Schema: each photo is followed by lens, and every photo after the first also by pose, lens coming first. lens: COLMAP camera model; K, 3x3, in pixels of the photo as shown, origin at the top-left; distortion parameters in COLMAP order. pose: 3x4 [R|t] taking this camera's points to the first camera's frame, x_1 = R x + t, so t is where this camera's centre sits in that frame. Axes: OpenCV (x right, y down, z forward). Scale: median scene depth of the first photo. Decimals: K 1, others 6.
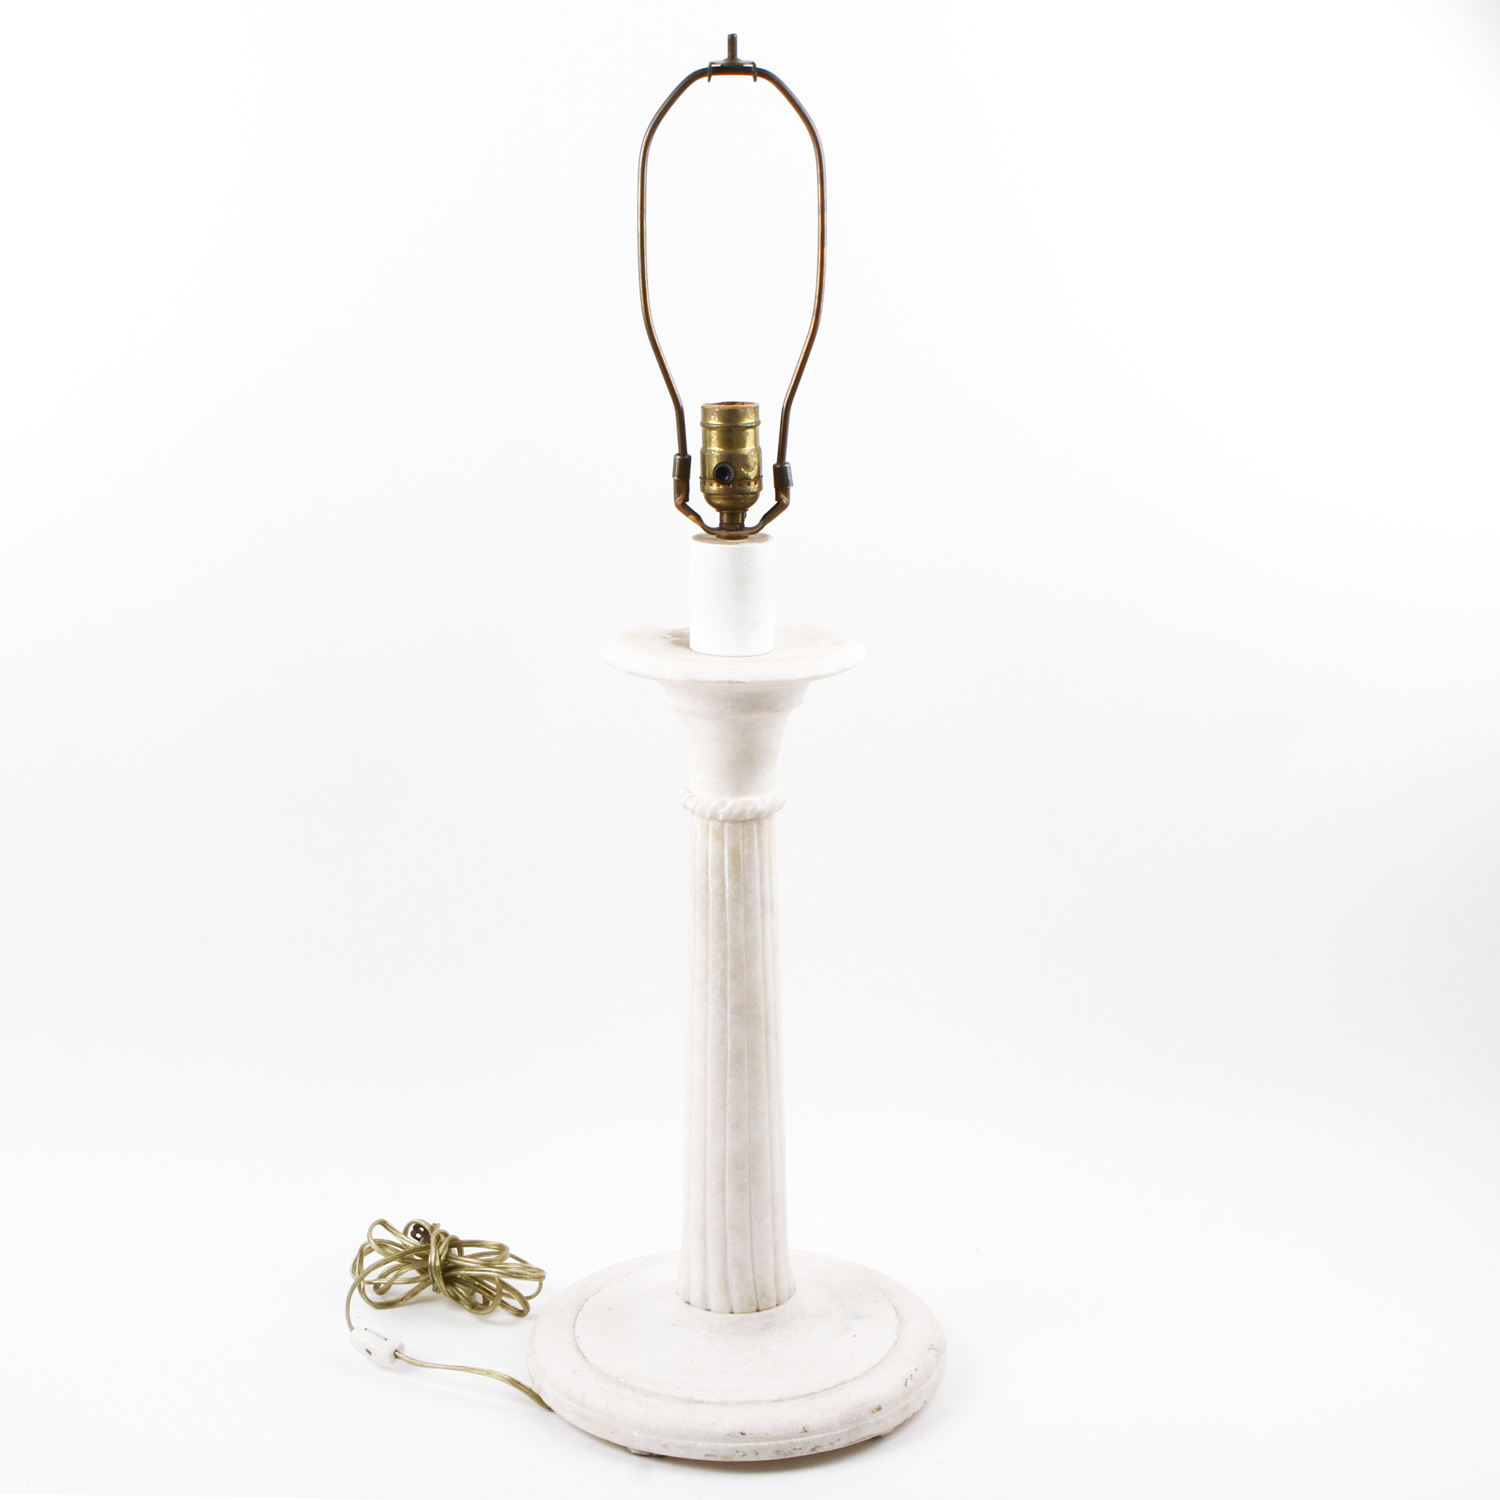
lens RADIAL K [[2746.8, 0, 748.1], [0, 2746.8, 747.9], [0, 0, 1]] dist [-0.180784, 0.000000]
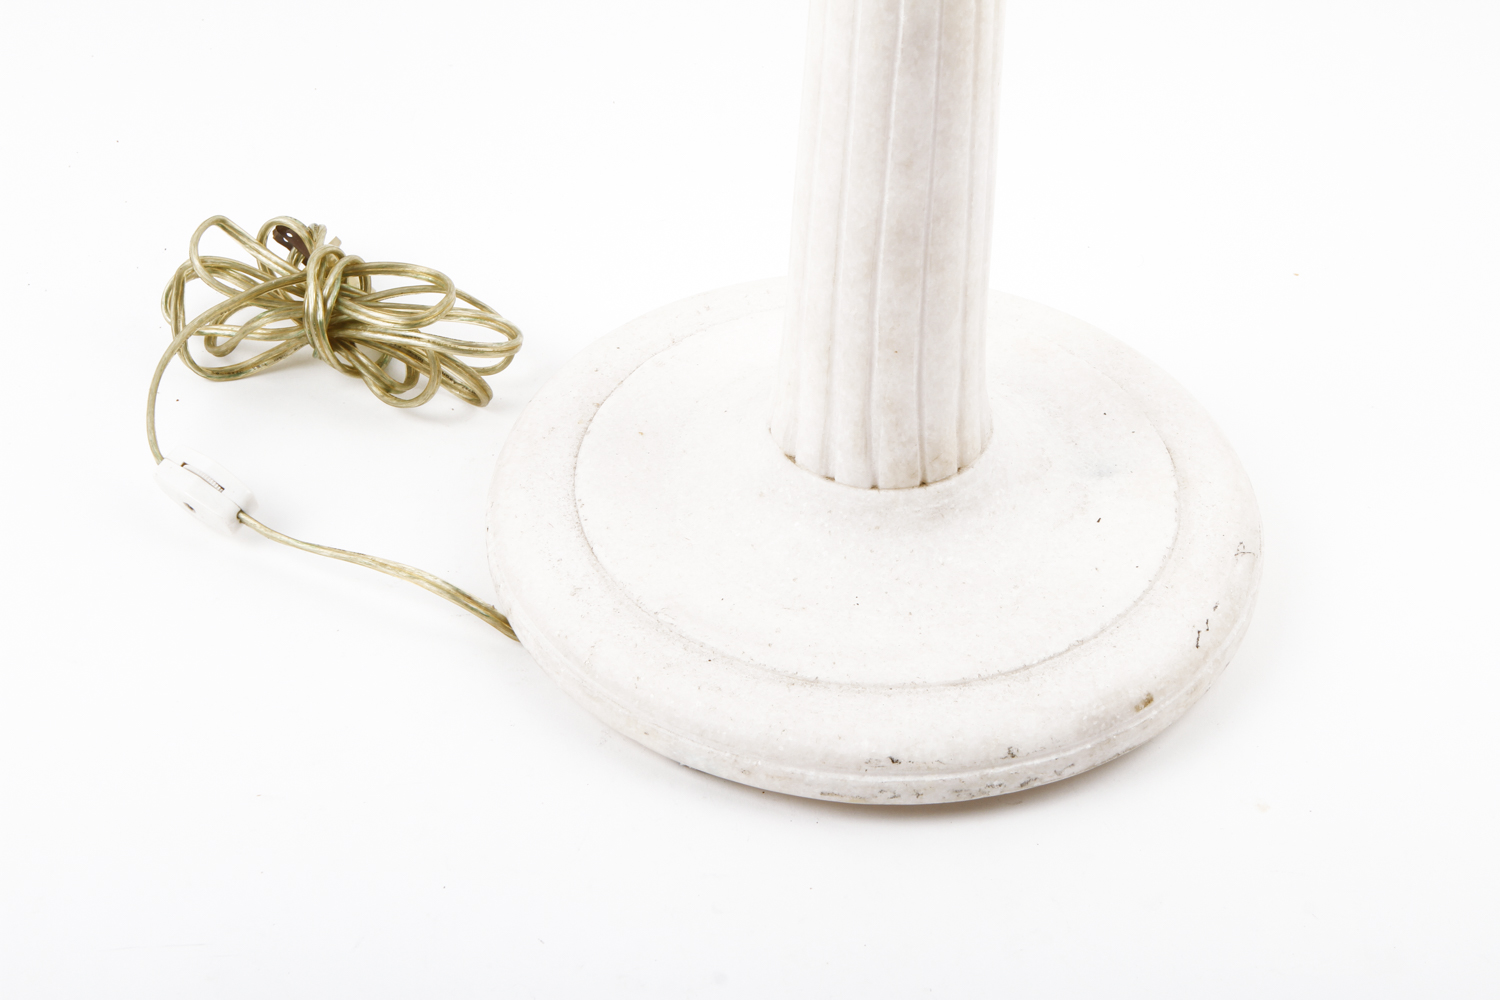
lens RADIAL K [[3134.6, 0, 793.0], [0, 3134.6, 474.0], [0, 0, 1]] dist [-0.023598, 0.000000]
pose [[0.999167, 0.035053, 0.020886, -0.034633], [-0.040613, 0.903841, 0.425937, -0.053308], [-0.003947, -0.426431, 0.904512, 0.453289]]
